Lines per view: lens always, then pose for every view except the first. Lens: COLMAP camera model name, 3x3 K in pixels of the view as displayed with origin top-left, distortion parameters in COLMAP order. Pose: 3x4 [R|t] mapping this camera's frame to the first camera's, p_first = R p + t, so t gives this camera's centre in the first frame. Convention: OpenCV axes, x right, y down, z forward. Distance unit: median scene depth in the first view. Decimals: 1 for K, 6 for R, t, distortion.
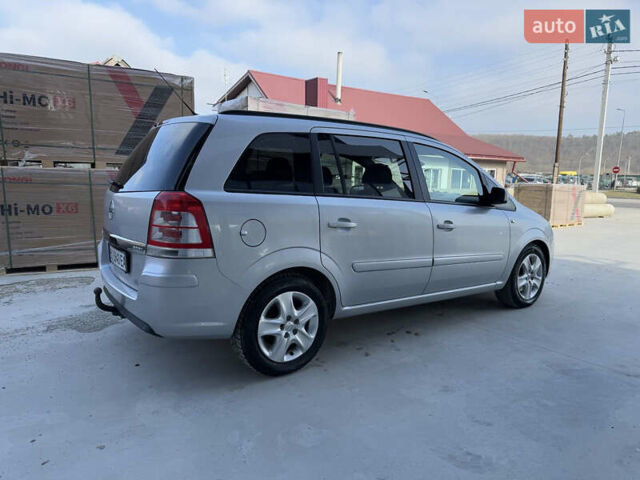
lens RADIAL K [[455.5, 0, 320.0], [0, 455.5, 240.0], [0, 0, 1]] dist [0.006530, -0.003877]
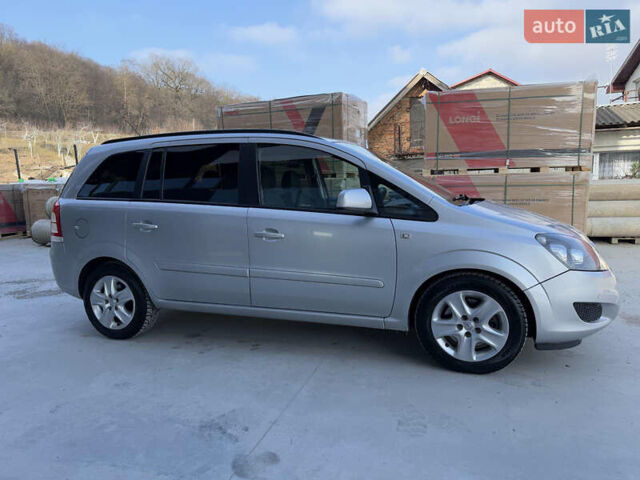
lens RADIAL K [[455.5, 0, 320.0], [0, 455.5, 240.0], [0, 0, 1]] dist [0.006530, -0.003877]
pose [[0.569644, 0.062641, -0.819501, 1.075551], [-0.062754, 0.997496, 0.032625, -0.057264], [0.819492, 0.032842, 0.572149, 0.589350]]
